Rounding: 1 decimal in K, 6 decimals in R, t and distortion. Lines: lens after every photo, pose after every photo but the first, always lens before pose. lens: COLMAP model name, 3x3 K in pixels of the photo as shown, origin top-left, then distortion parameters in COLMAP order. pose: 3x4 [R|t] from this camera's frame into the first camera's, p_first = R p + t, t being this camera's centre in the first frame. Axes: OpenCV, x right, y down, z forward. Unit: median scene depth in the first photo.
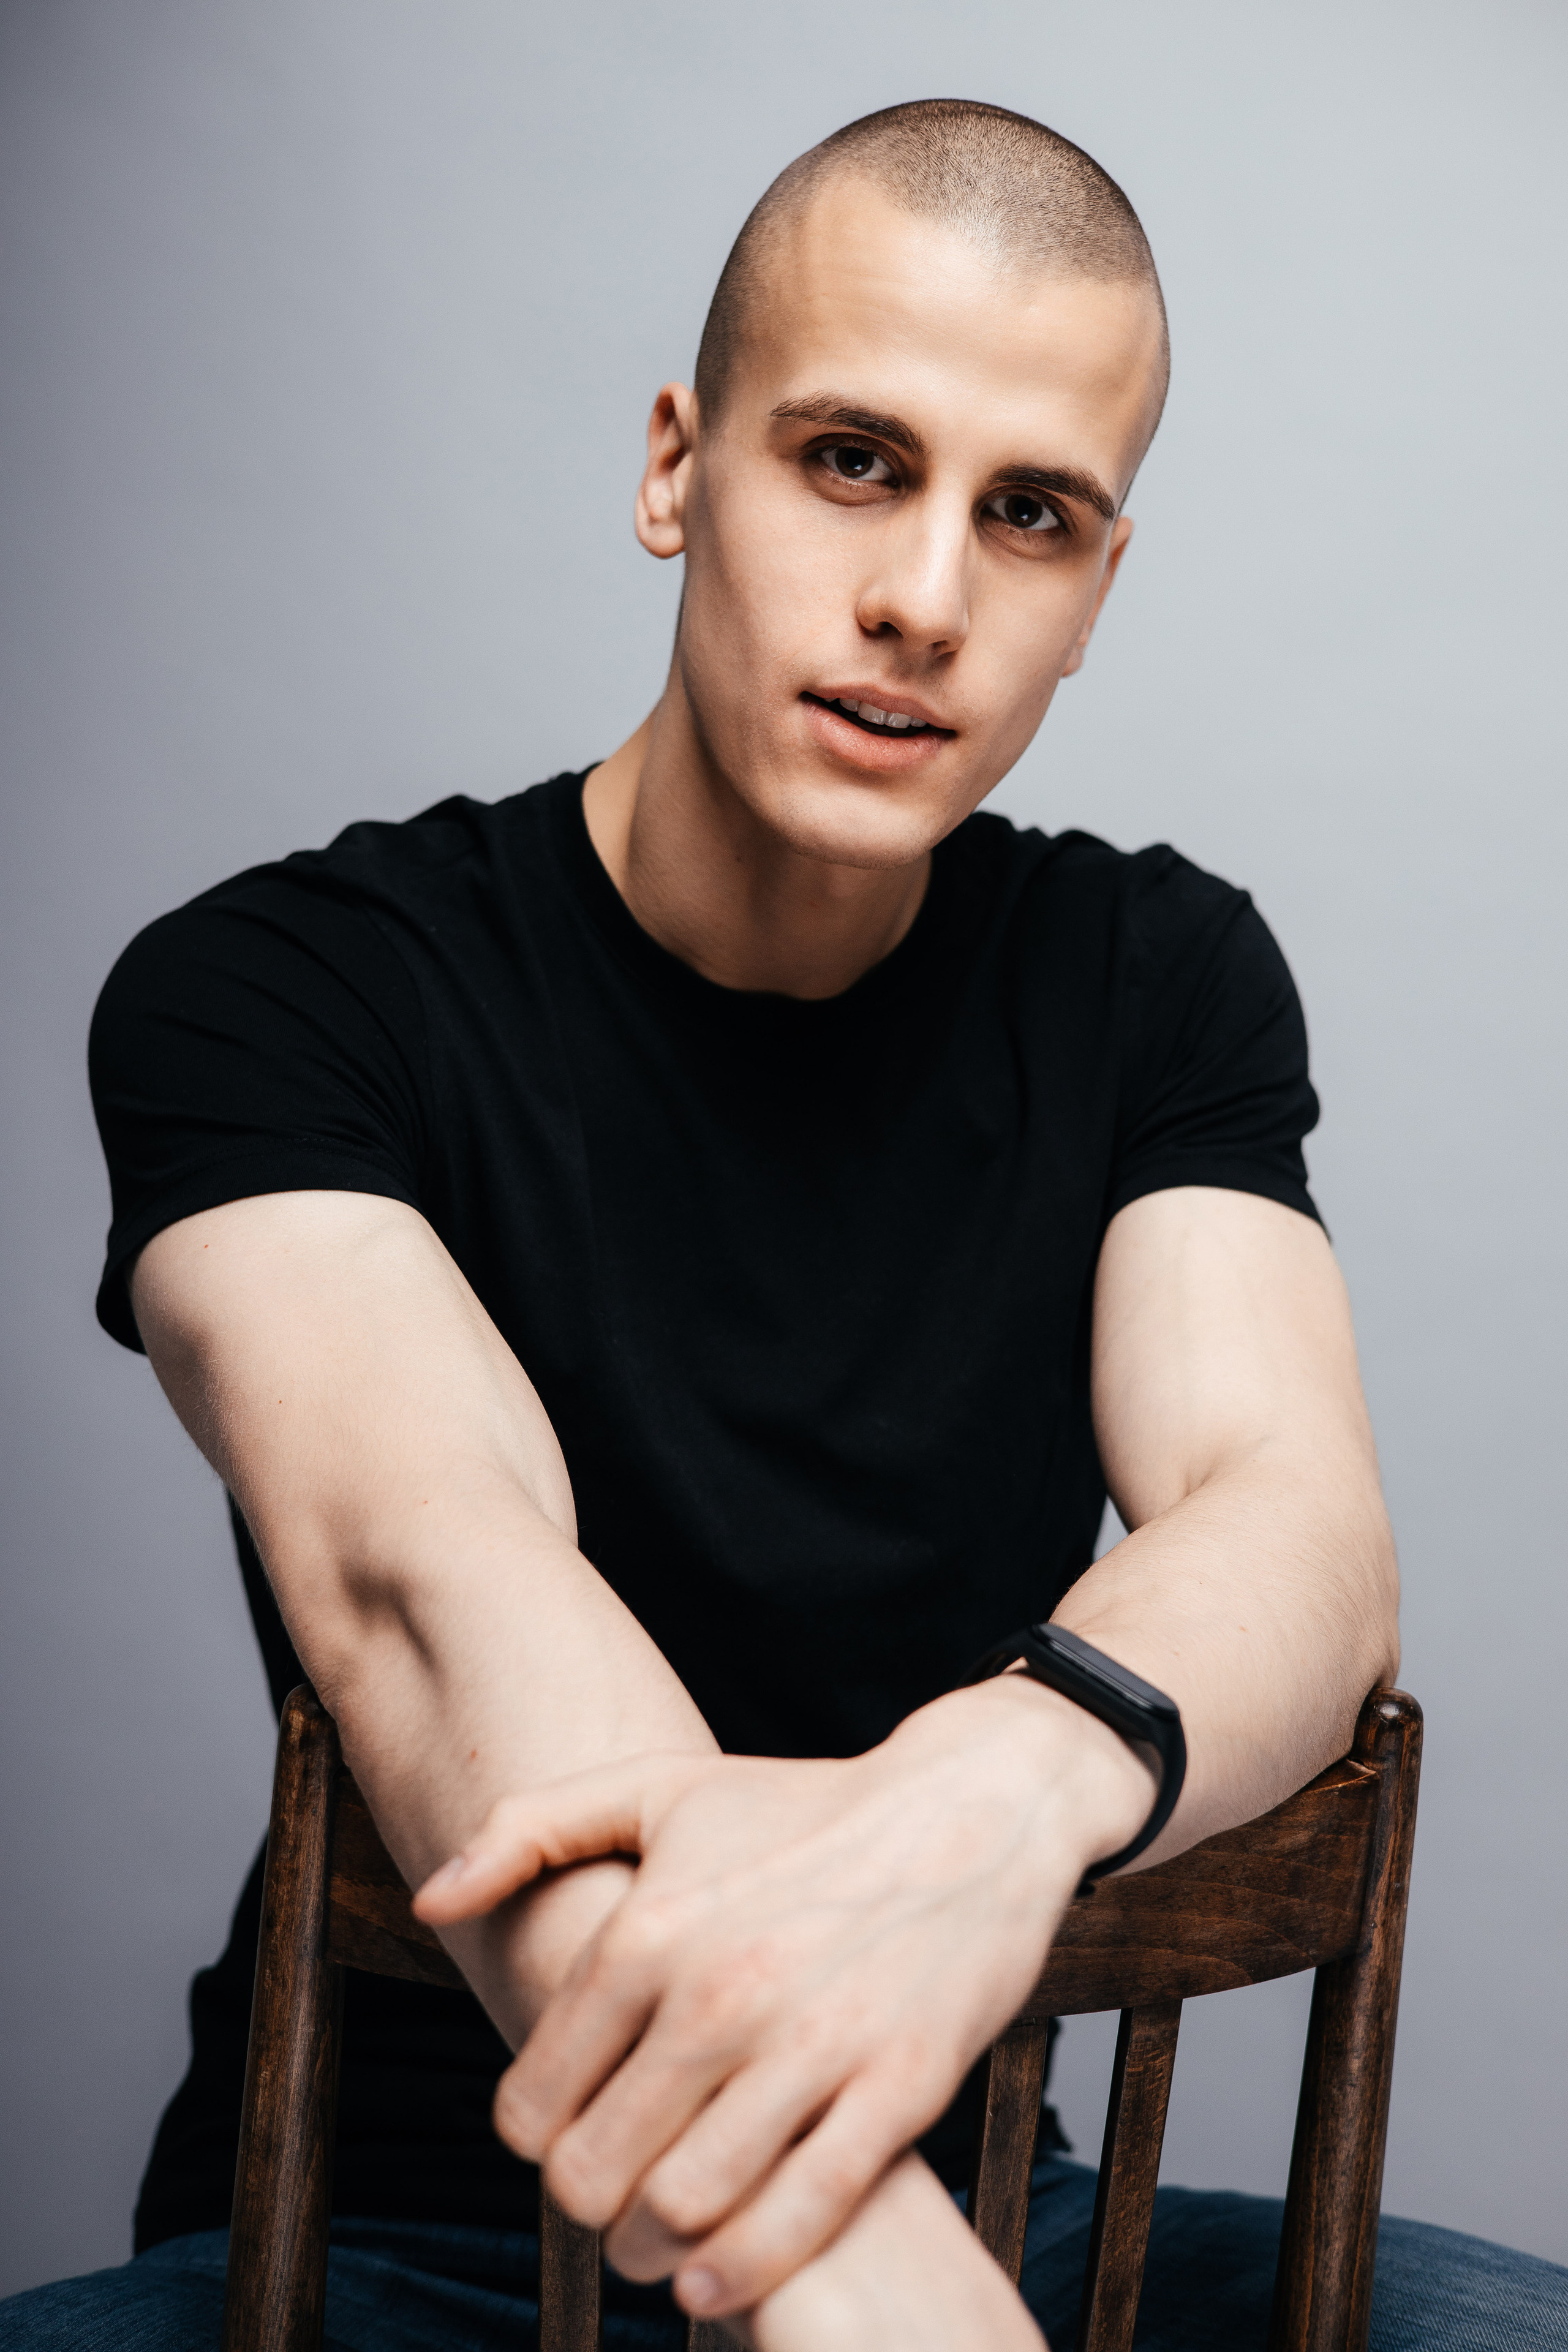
lens RADIAL K [[3694.8, 0, 712.0], [0, 3694.8, 1172.1], [0, 0, 1]] dist [-0.039381, -0.034185]
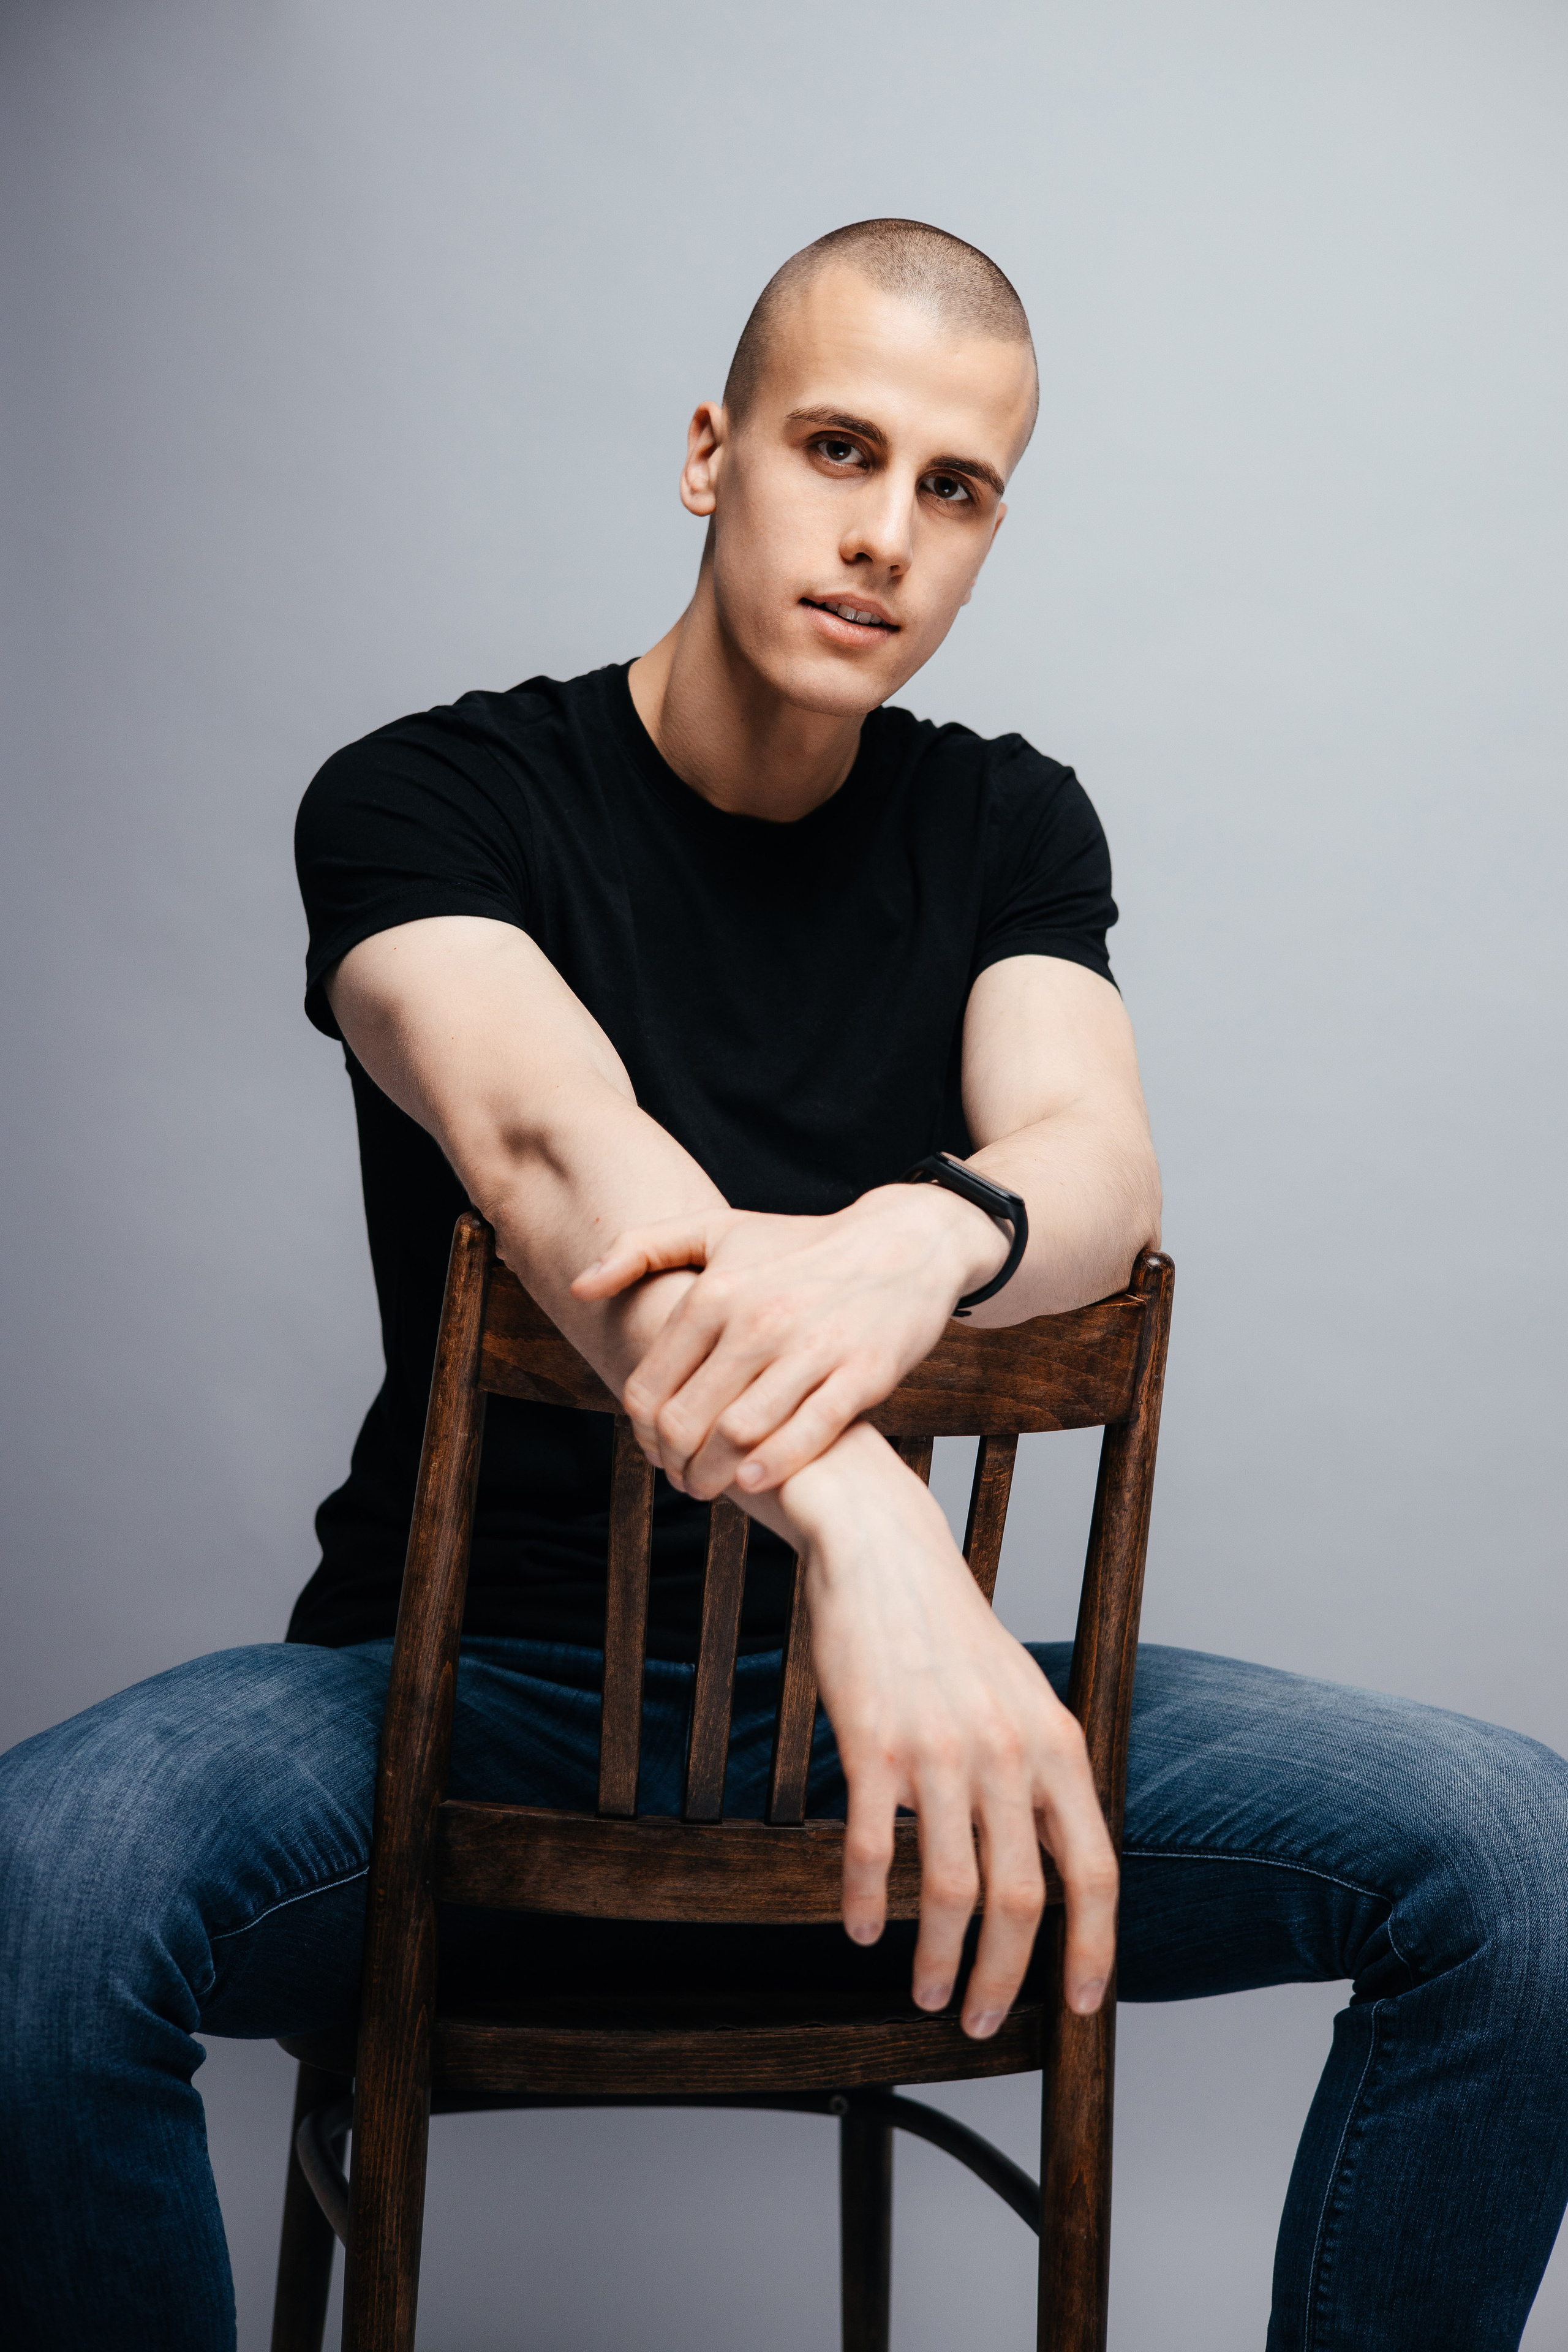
lens RADIAL K [[3581.8, 0, 794.2], [0, 3581.8, 1122.7], [0, 0, 1]] dist [0.039585, -0.107850]
pose [[0.997118, 0.026284, 0.071168, -0.077932], [-0.024669, 0.999420, -0.023483, 0.126871], [-0.071744, 0.021659, 0.997188, -0.506259]]
